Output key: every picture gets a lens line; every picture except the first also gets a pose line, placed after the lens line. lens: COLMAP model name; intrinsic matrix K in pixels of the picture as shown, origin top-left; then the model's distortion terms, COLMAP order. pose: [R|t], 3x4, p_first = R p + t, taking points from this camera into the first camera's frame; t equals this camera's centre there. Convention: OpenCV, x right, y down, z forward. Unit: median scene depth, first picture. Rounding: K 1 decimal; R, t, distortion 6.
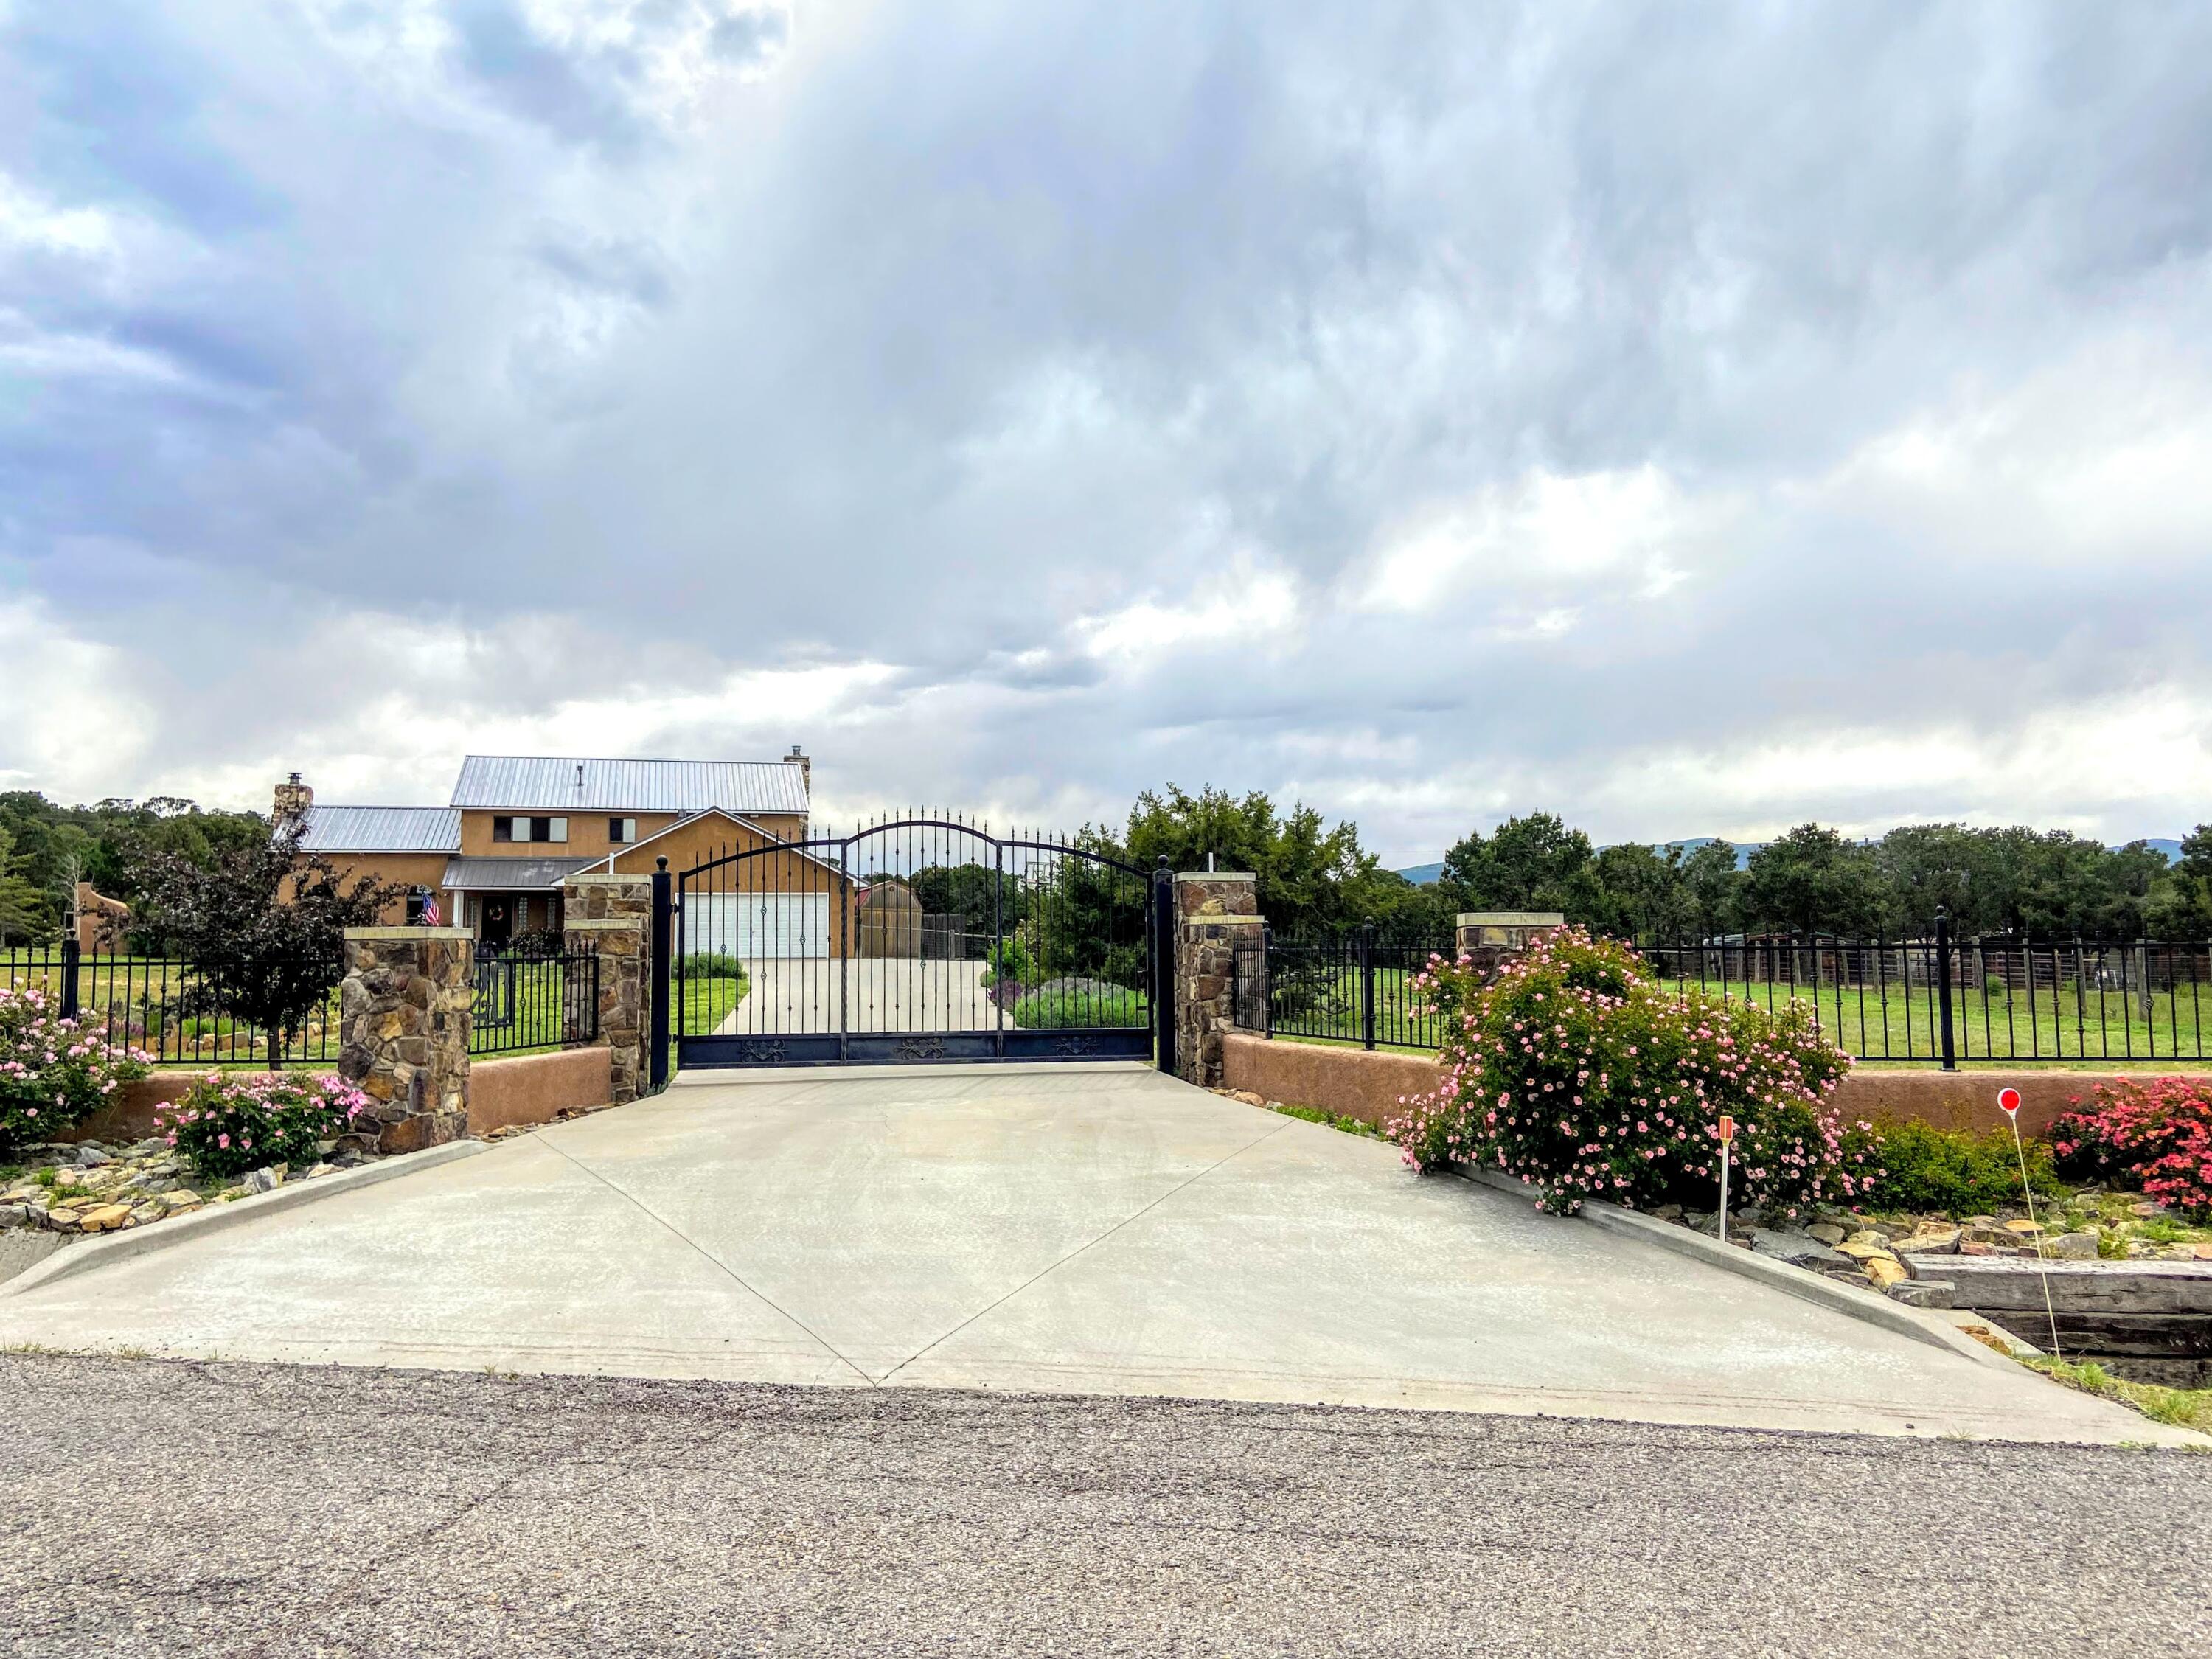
lens RADIAL K [[1654.0, 0, 1149.6], [0, 1654.0, 828.9], [0, 0, 1]] dist [0.122725, -0.147867]
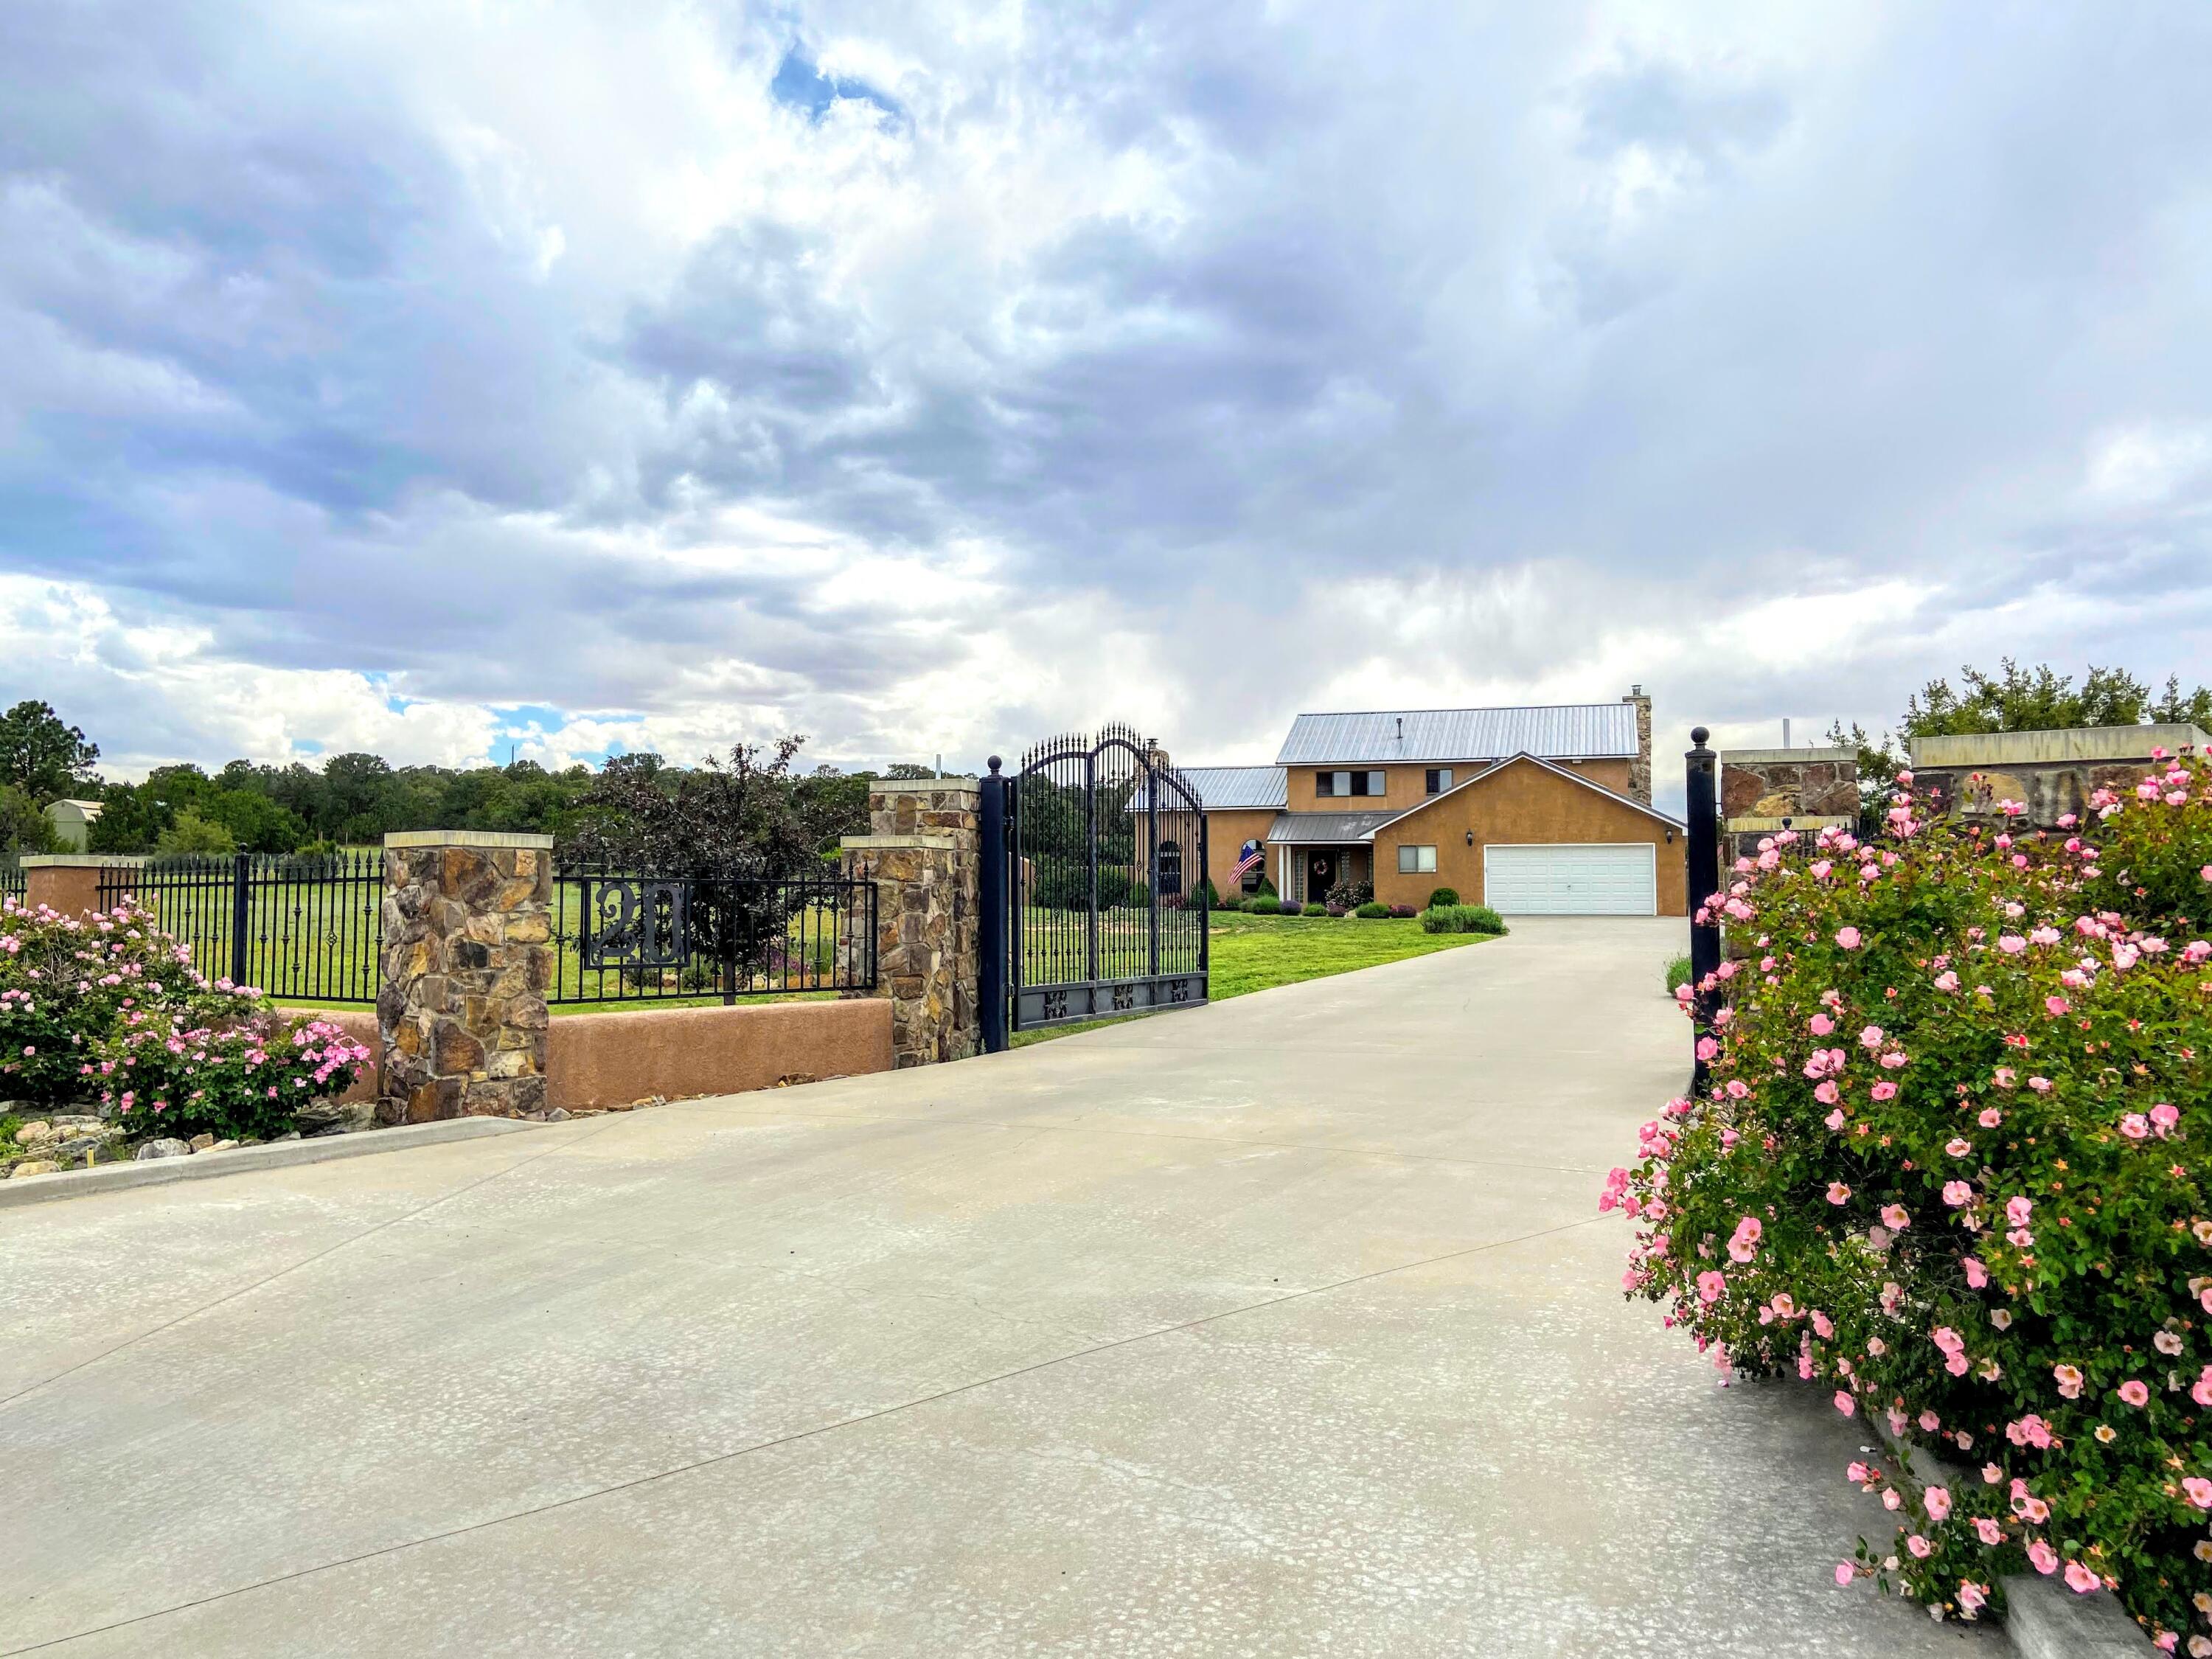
lens RADIAL K [[1654.0, 0, 1149.6], [0, 1654.0, 828.9], [0, 0, 1]] dist [0.122725, -0.147867]
pose [[0.855161, -0.018994, -0.518015, 0.172606], [0.030521, 0.999440, 0.013739, 0.042942], [0.517464, -0.027559, 0.855261, 0.390924]]
